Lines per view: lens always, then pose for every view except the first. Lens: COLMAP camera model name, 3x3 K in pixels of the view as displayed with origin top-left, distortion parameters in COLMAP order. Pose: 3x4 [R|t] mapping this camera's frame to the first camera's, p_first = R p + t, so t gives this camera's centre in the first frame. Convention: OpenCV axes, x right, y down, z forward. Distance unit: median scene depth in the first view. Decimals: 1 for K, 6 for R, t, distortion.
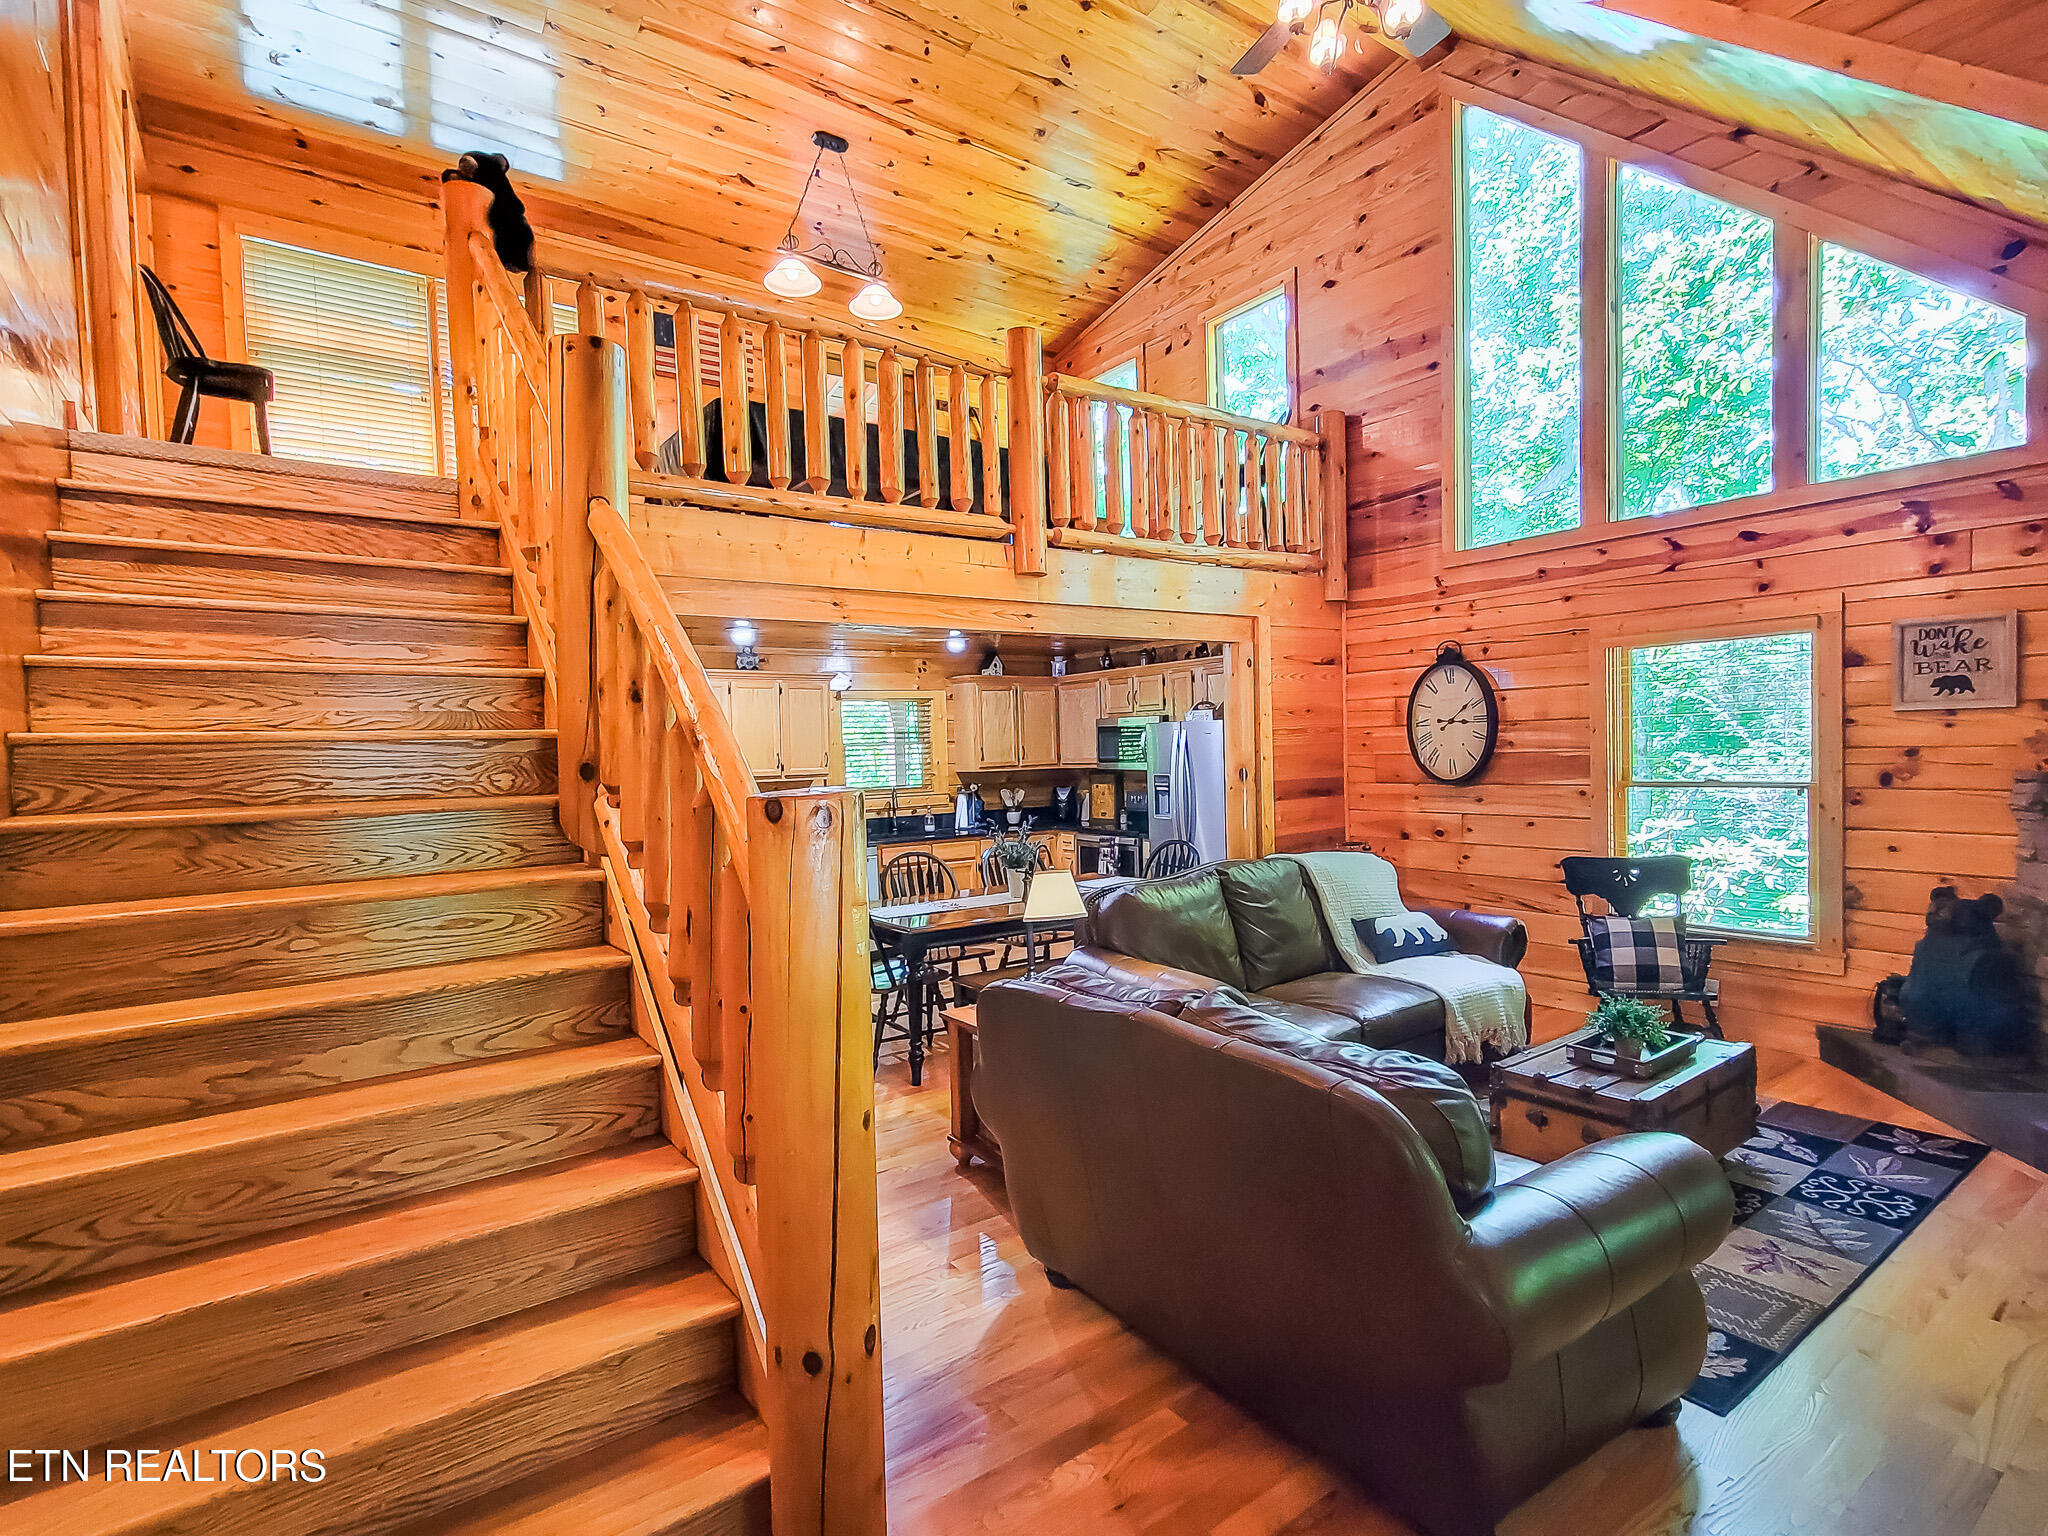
lens RADIAL K [[1011.1, 0, 1021.6], [0, 1011.1, 793.1], [0, 0, 1]] dist [-0.000219, -0.000858]
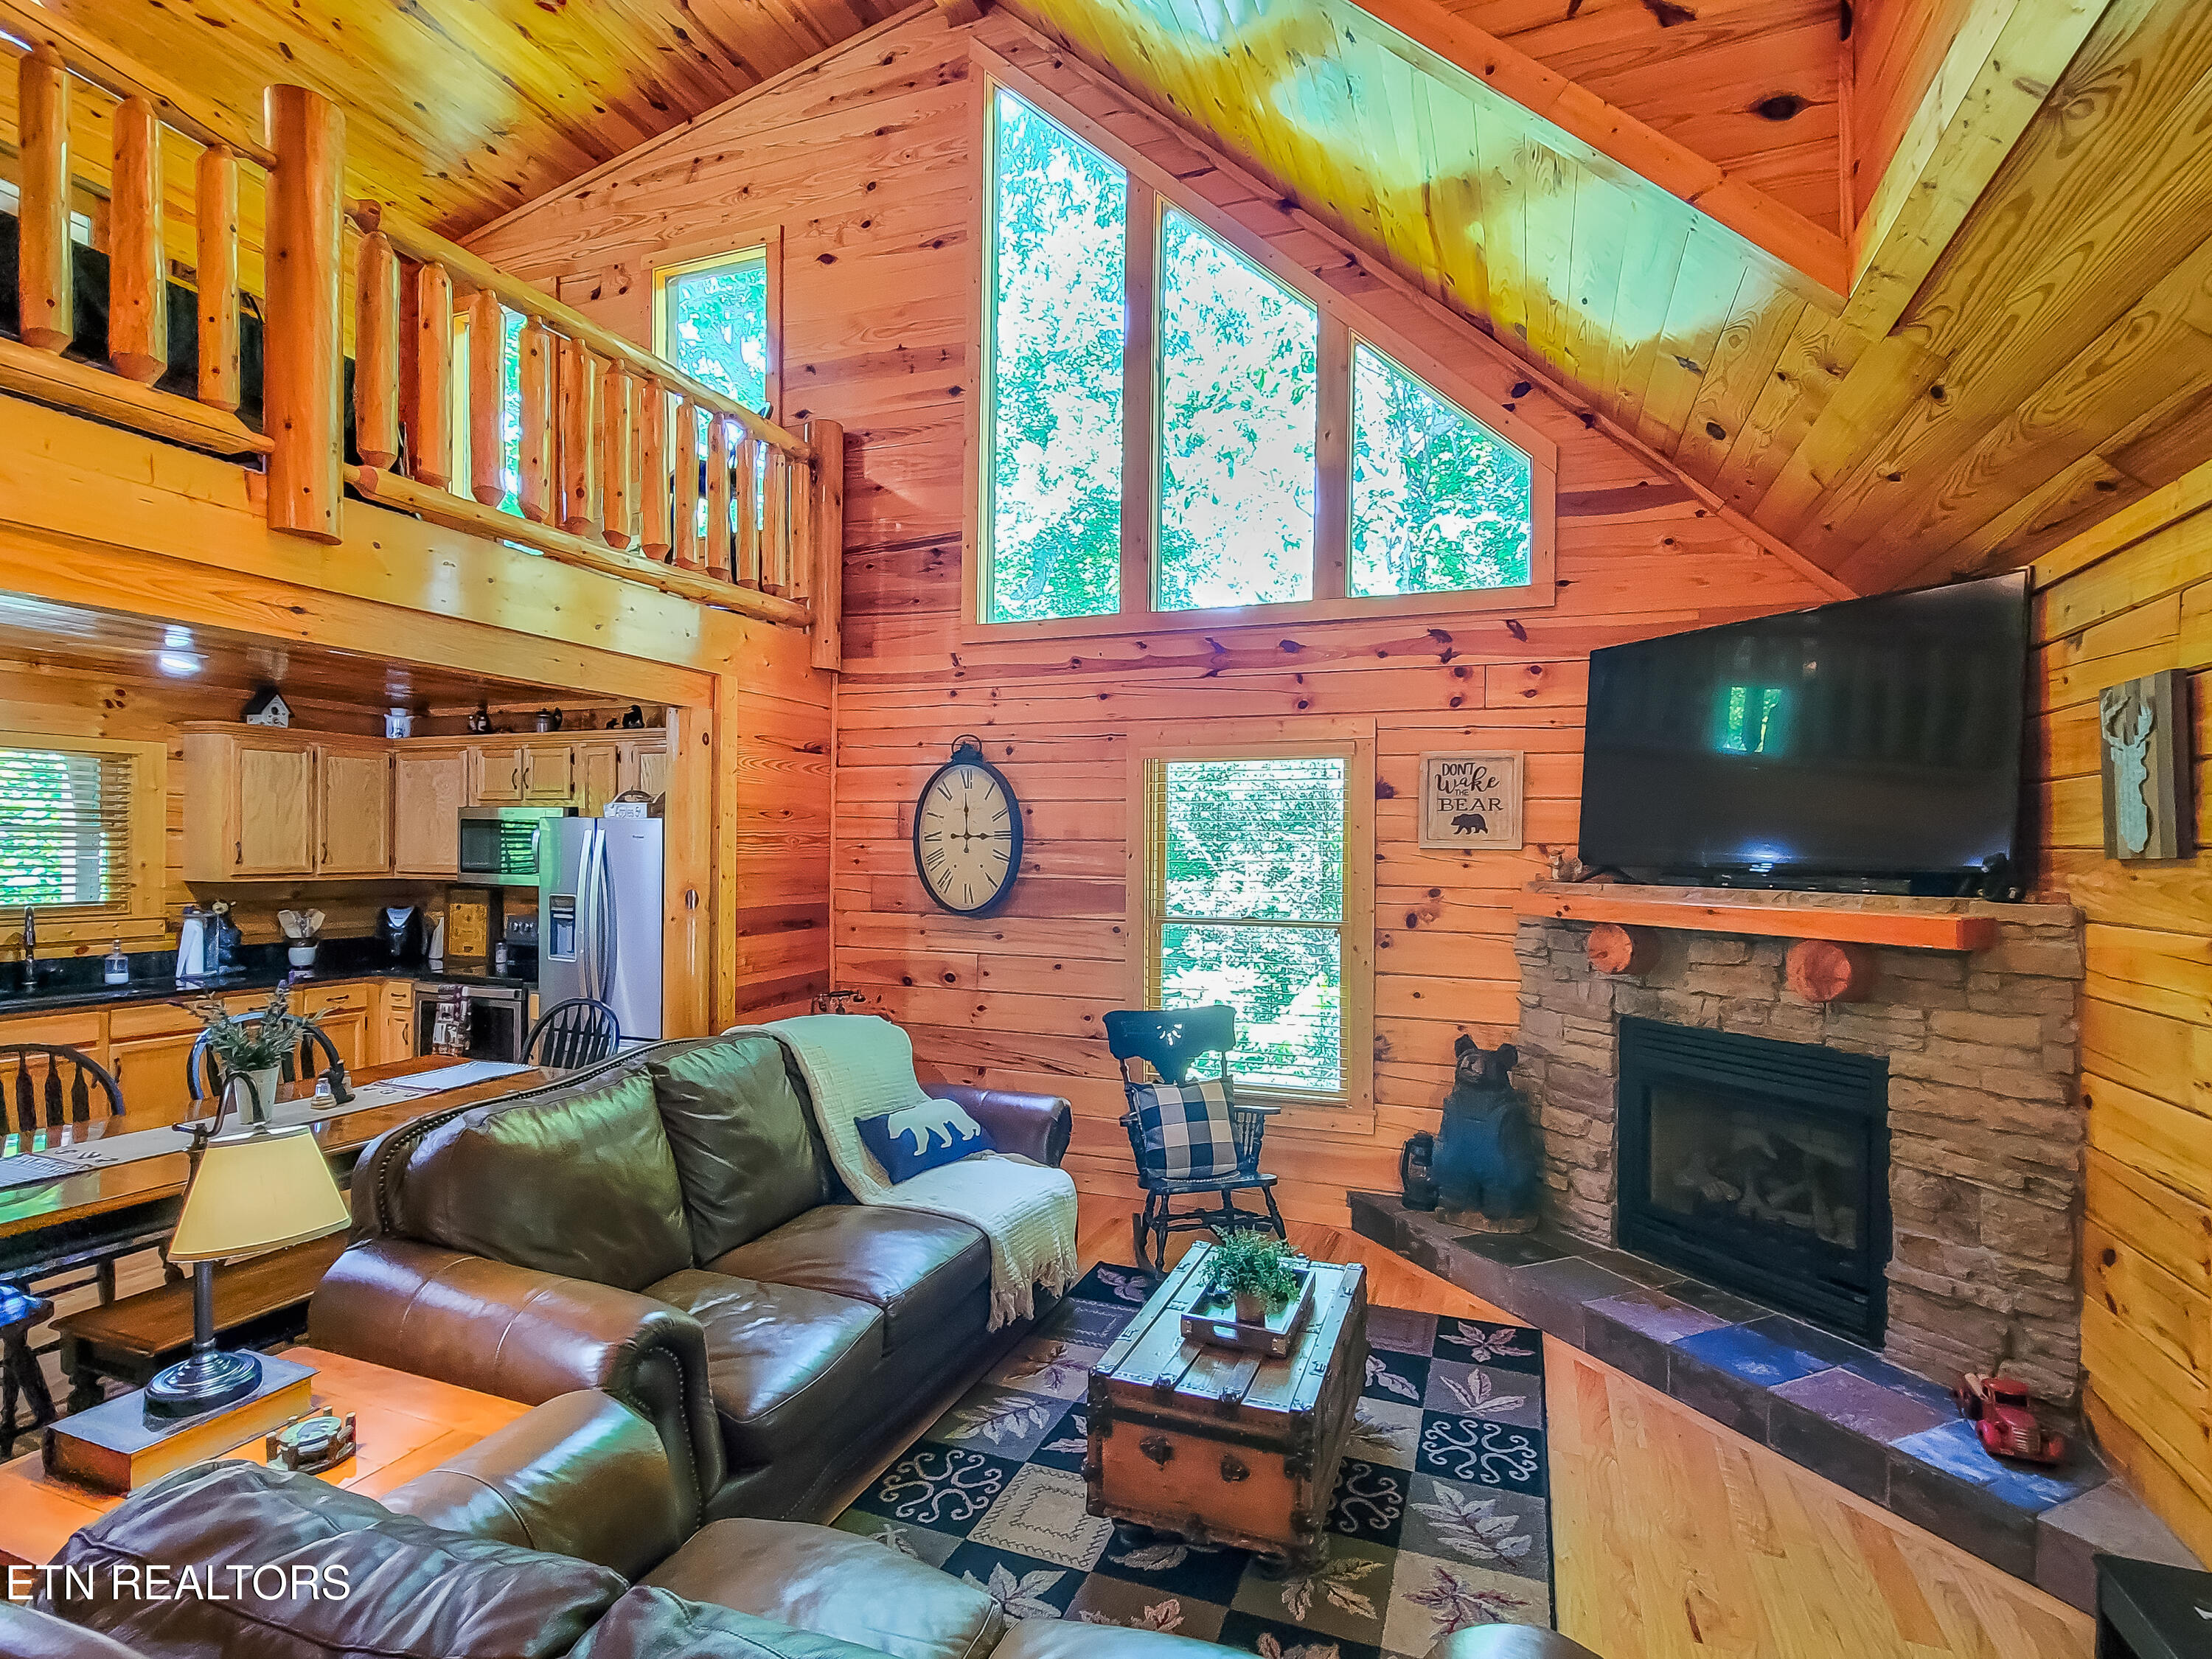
lens RADIAL K [[1093.7, 0, 1104.1], [0, 1093.7, 856.4], [0, 0, 1]] dist [0.002111, -0.002378]
pose [[0.832295, 0.035704, 0.553182, 0.043890], [-0.011656, 0.998830, -0.046929, -0.017494], [-0.554210, 0.032611, 0.831738, 0.246078]]
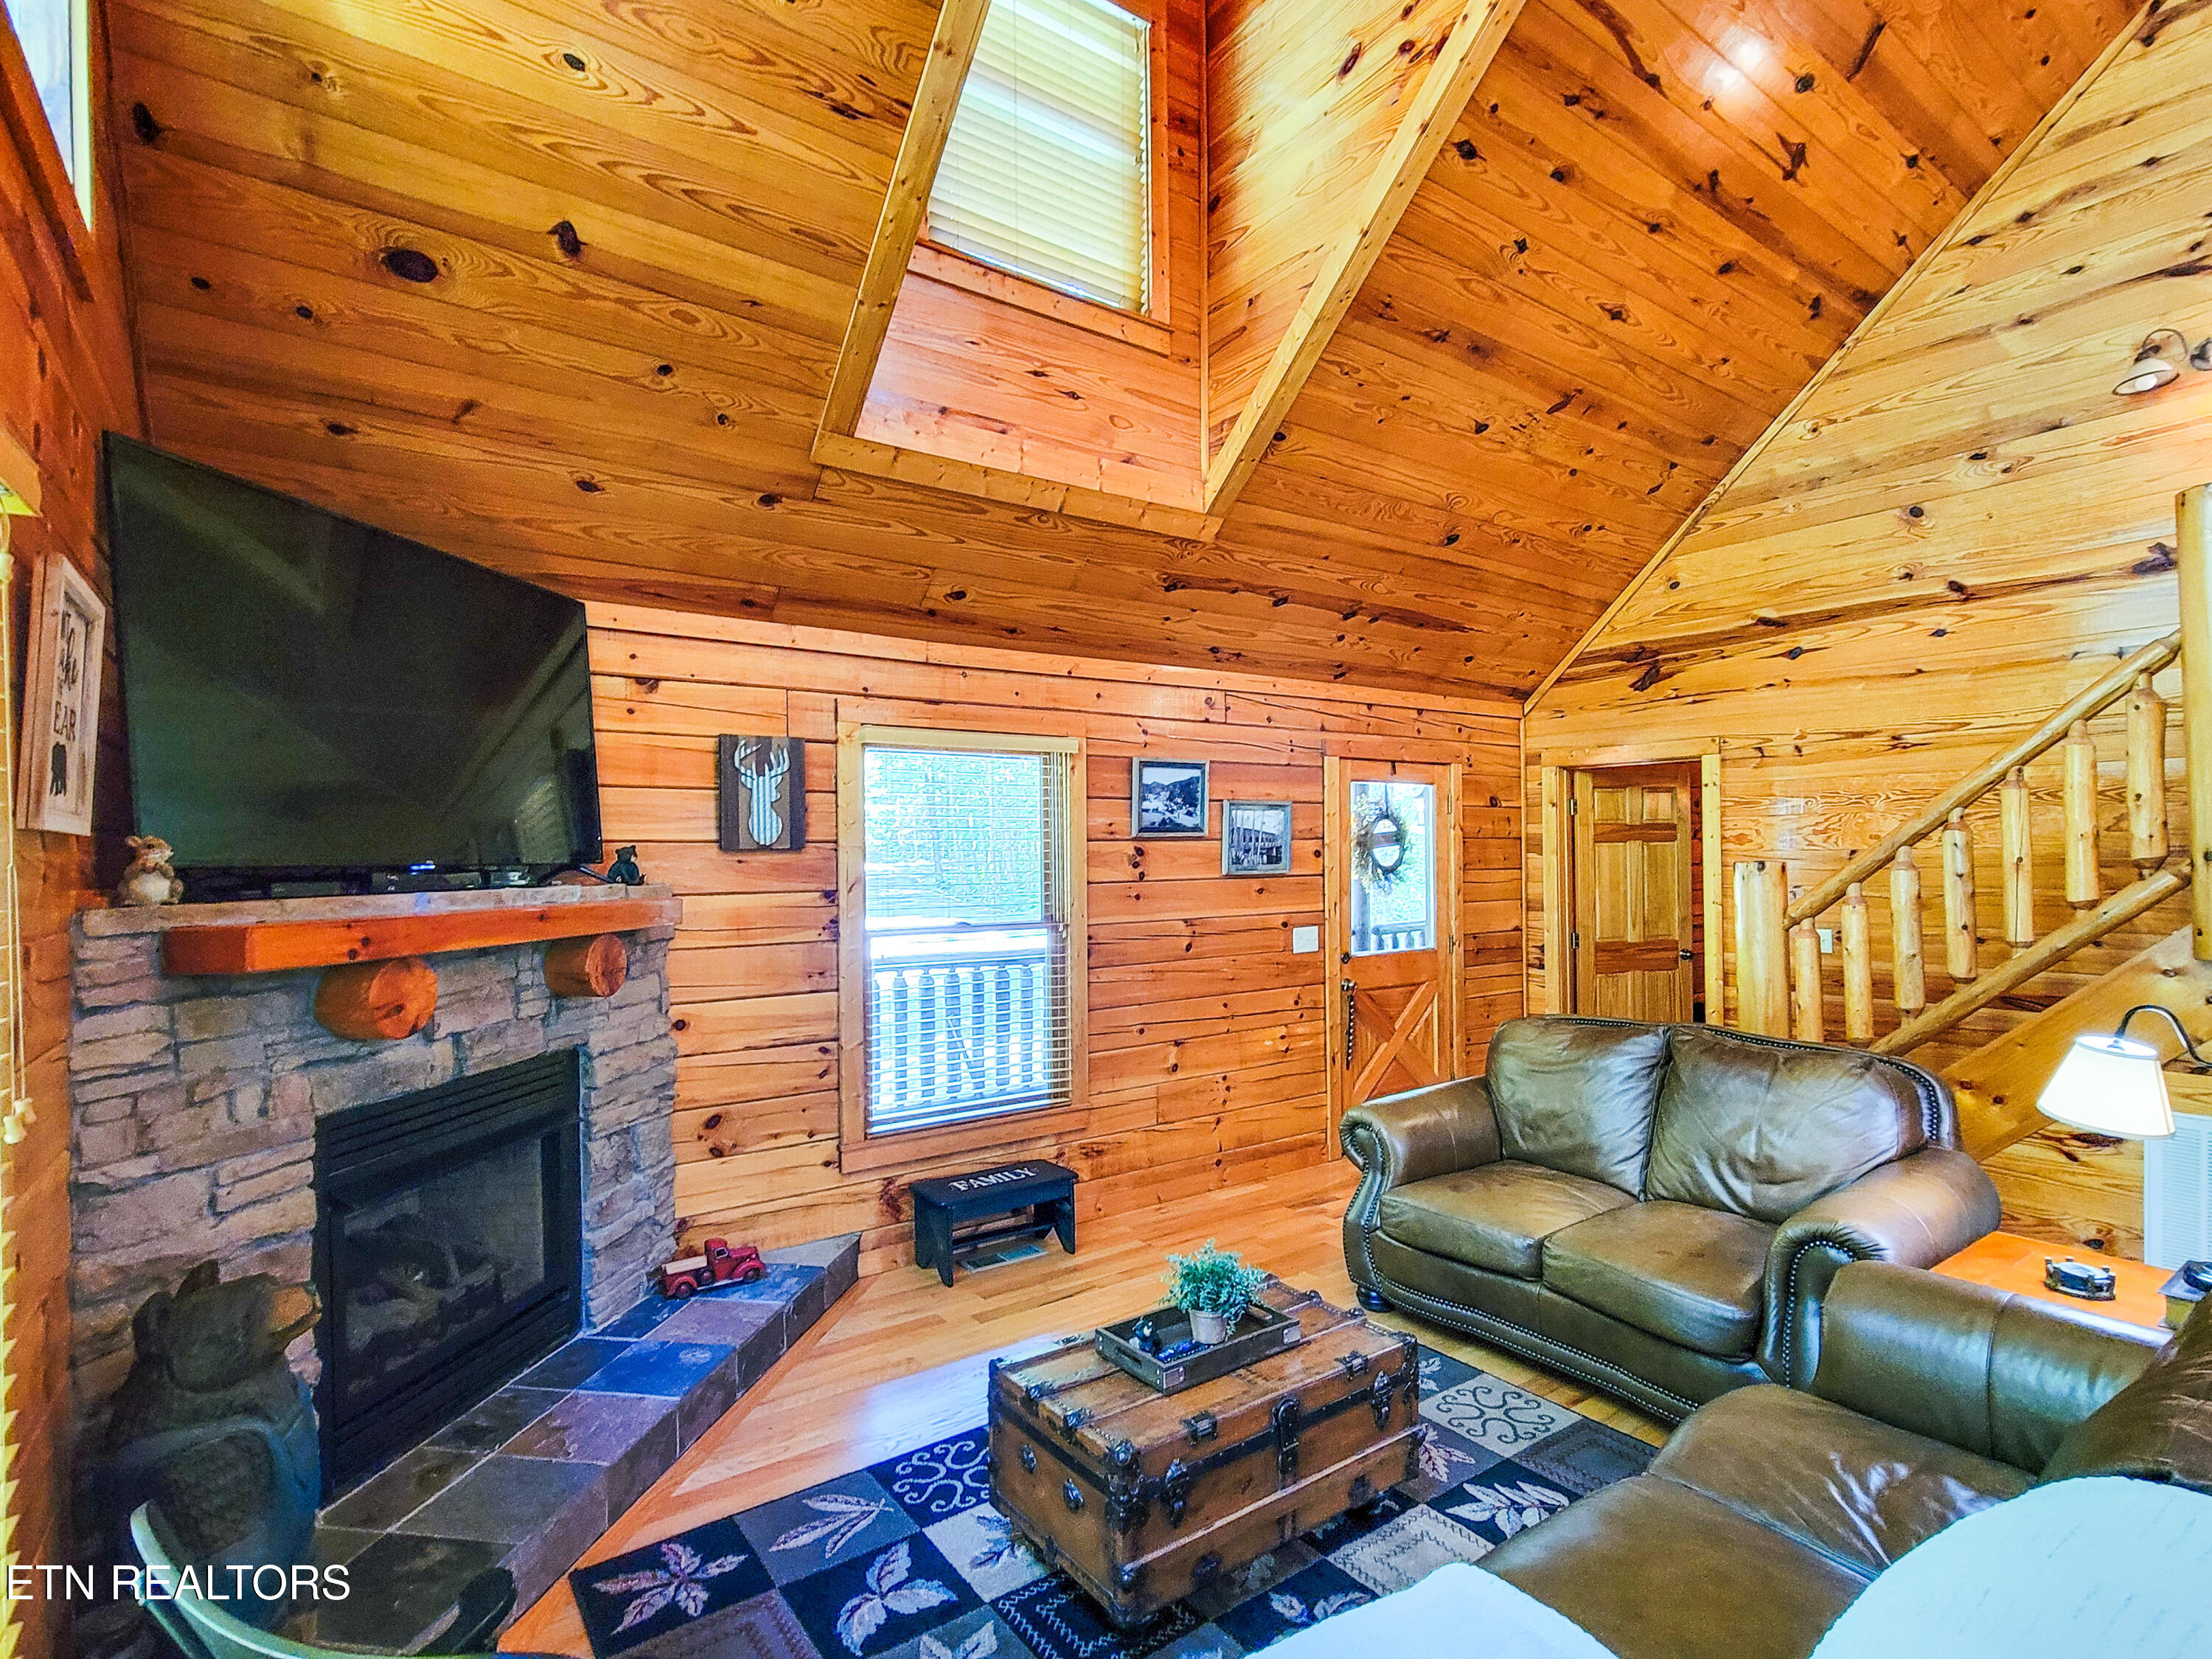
lens RADIAL K [[1093.7, 0, 1104.1], [0, 1093.7, 856.4], [0, 0, 1]] dist [0.002111, -0.002378]
pose [[-0.999293, 0.037585, 0.000174, 0.402992], [0.037560, 0.998446, 0.041172, -0.057358], [0.001374, 0.041149, -0.999152, 1.049882]]
